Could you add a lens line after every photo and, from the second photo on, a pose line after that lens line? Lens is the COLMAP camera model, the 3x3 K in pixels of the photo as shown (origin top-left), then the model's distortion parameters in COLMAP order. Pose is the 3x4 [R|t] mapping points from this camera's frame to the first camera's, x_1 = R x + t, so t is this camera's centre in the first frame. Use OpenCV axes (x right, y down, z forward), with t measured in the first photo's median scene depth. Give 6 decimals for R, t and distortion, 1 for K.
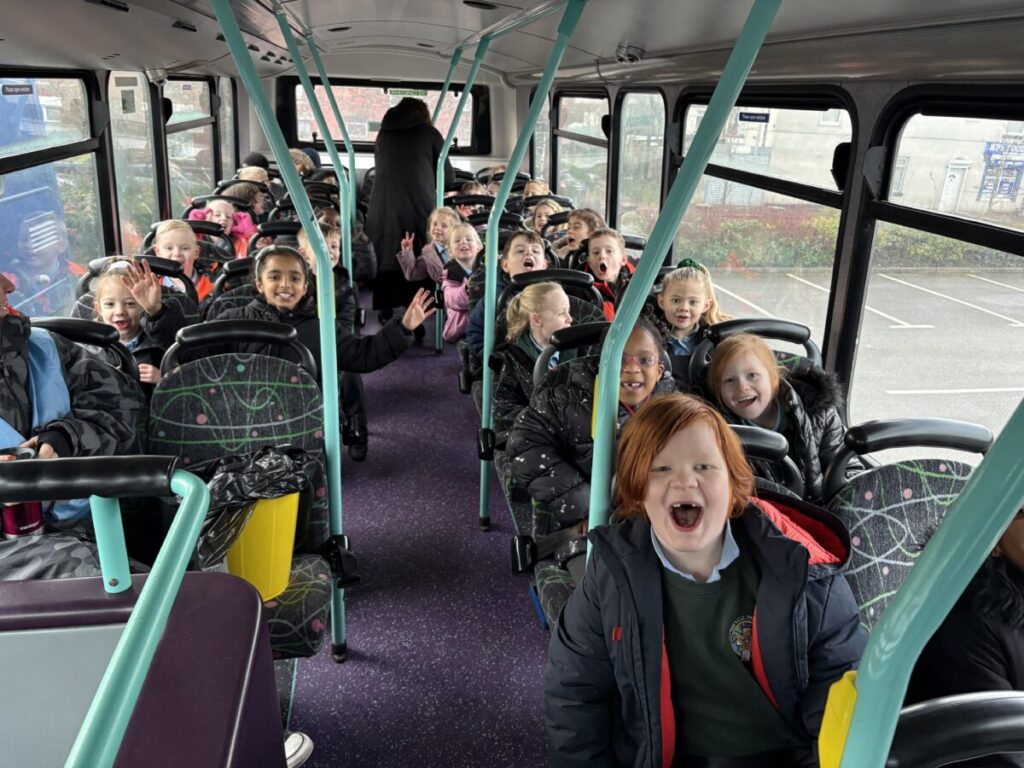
lens RADIAL K [[780.0, 0, 503.7], [0, 780.0, 384.8], [0, 0, 1]] dist [0.027059, -0.035107]
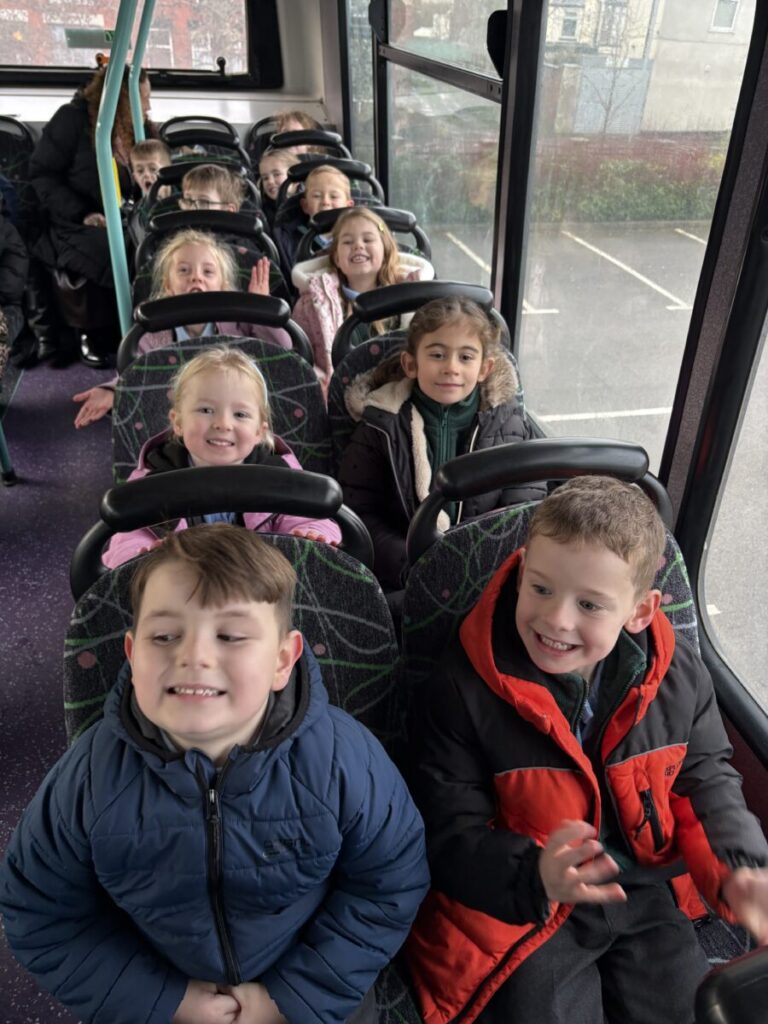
lens RADIAL K [[780.0, 0, 384.9], [0, 780.0, 513.4], [0, 0, 1]] dist [0.027059, -0.035107]
pose [[0.998983, -0.025331, 0.037288, 0.031632], [0.016112, 0.973183, 0.229467, -0.113194], [-0.042101, -0.228633, 0.972602, 0.334130]]
